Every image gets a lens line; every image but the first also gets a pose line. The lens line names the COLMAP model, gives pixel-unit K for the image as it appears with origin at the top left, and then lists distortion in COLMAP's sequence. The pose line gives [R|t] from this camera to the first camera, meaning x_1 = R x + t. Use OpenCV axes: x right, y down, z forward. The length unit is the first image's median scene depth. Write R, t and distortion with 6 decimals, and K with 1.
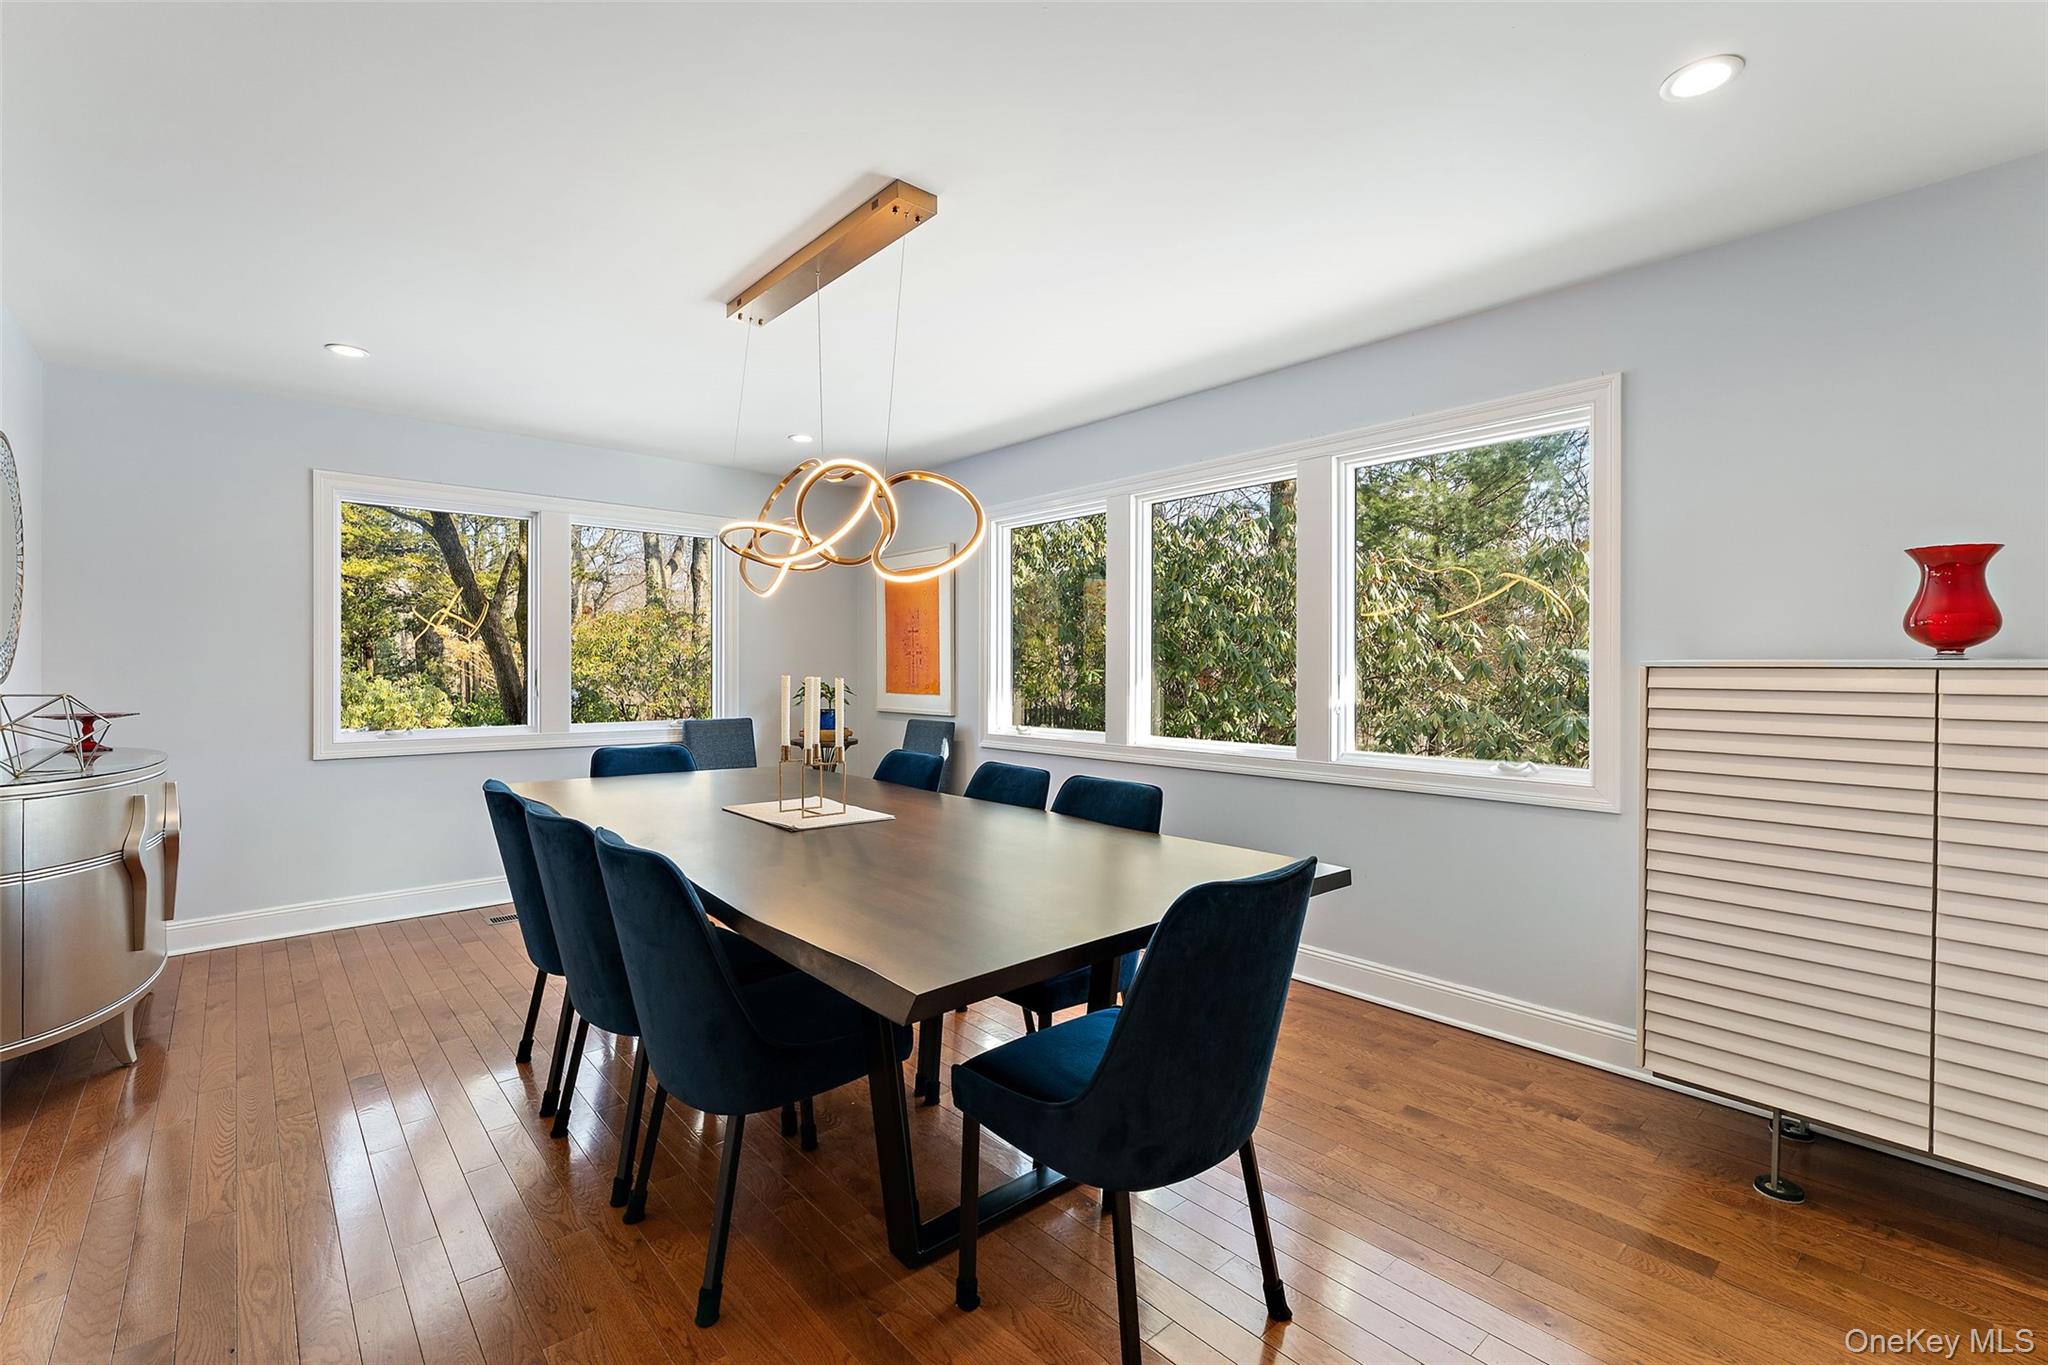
lens RADIAL K [[884.6, 0, 1040.1], [0, 884.6, 680.0], [0, 0, 1]] dist [-0.002308, -0.000243]
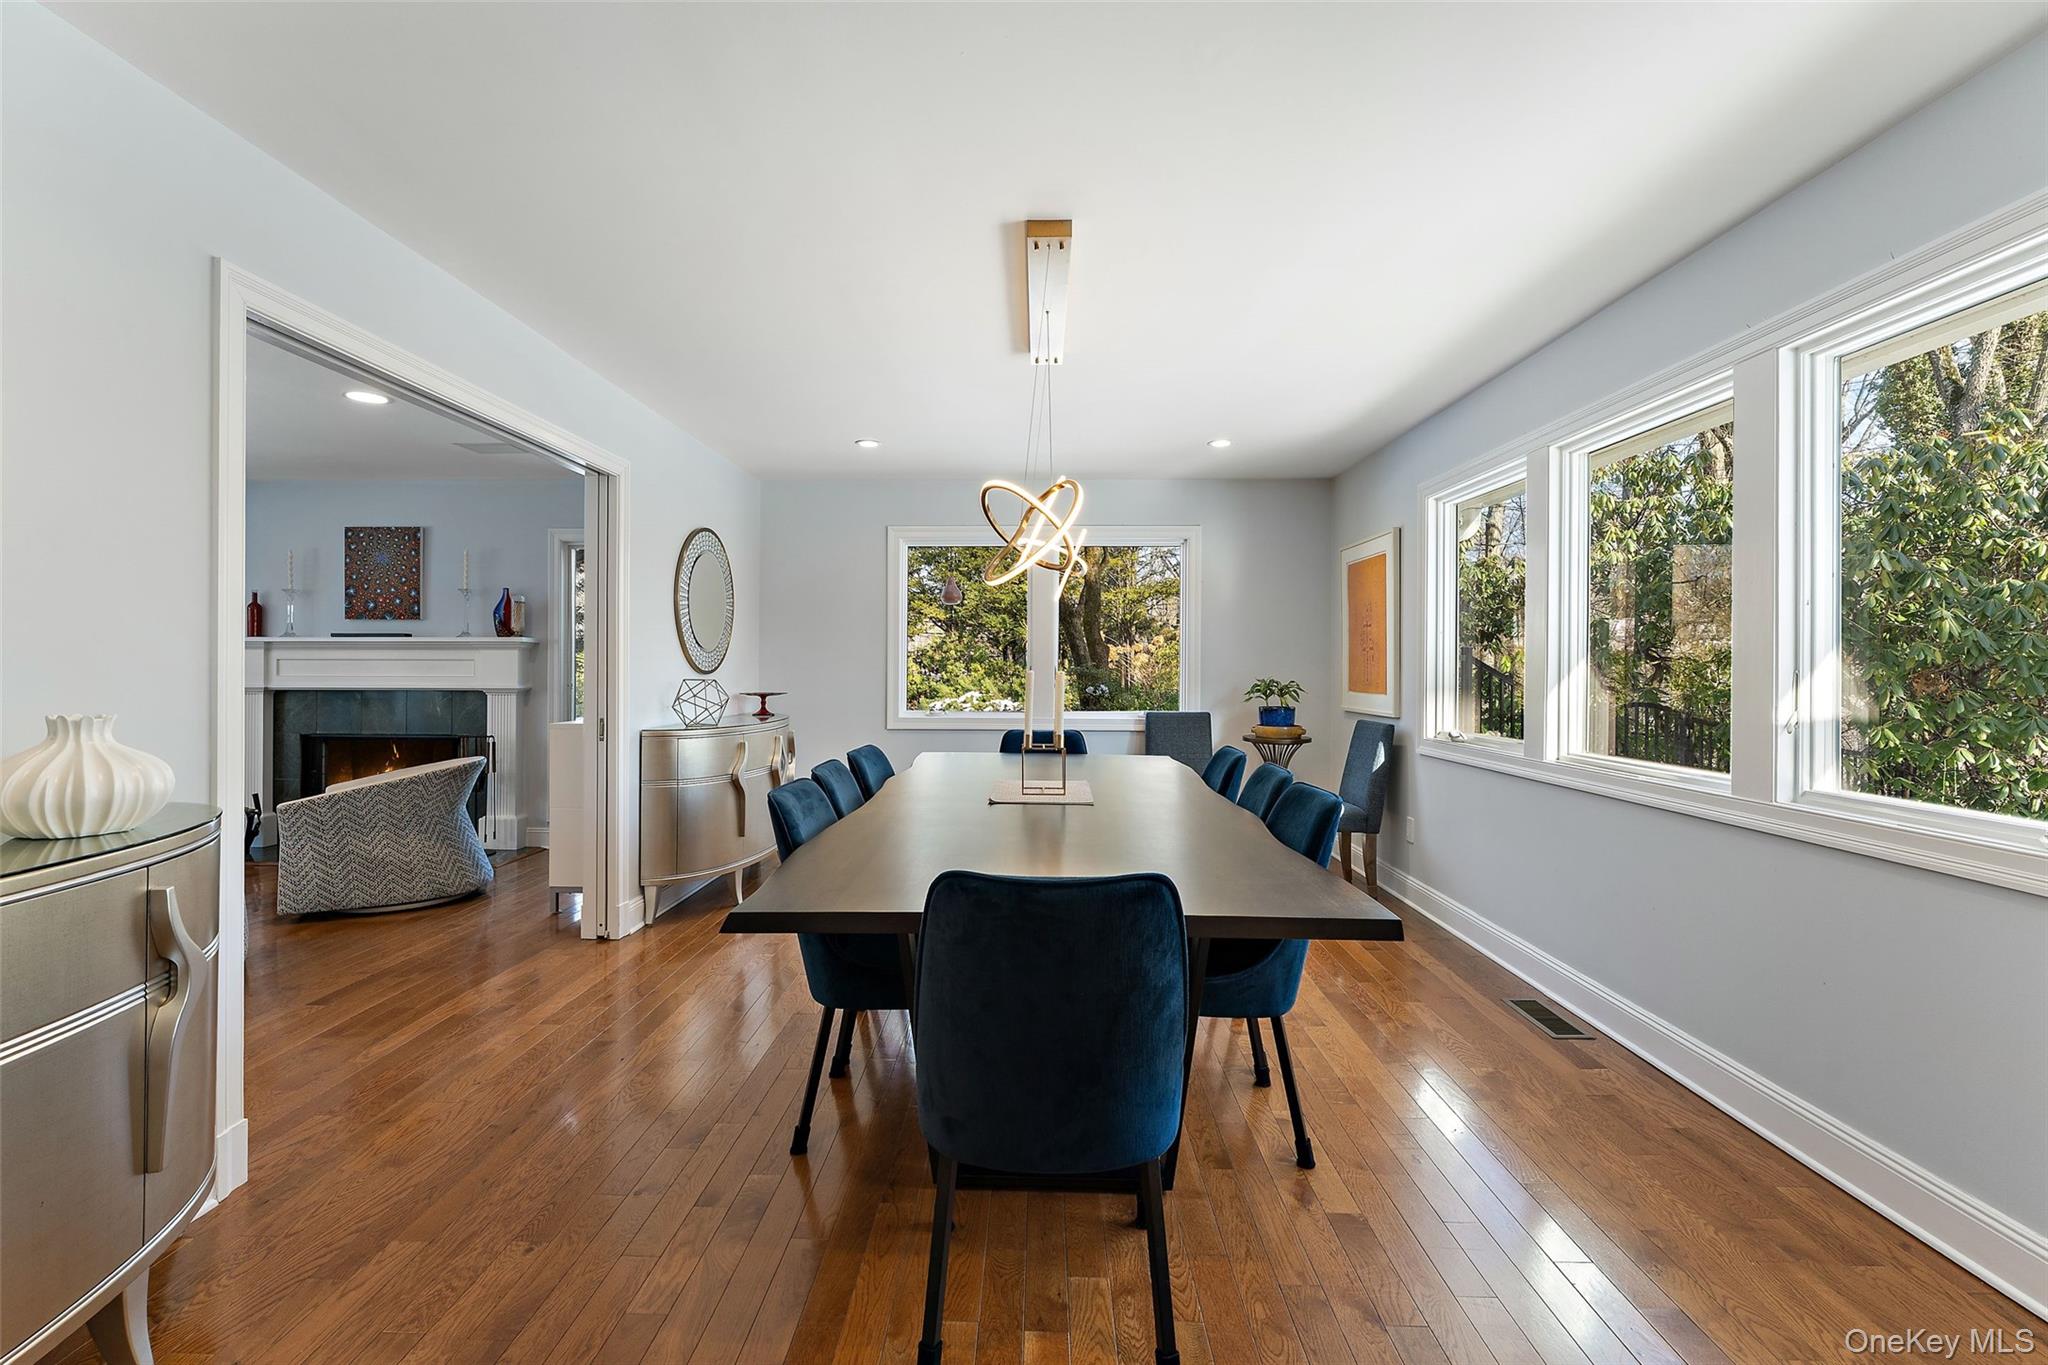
lens RADIAL K [[884.6, 0, 1040.1], [0, 884.6, 680.0], [0, 0, 1]] dist [-0.002308, -0.000243]
pose [[0.734104, 0.010138, -0.678962, 0.346154], [-0.009353, 0.999945, 0.004818, 0.001682], [0.678973, 0.002813, 0.734158, 0.116218]]
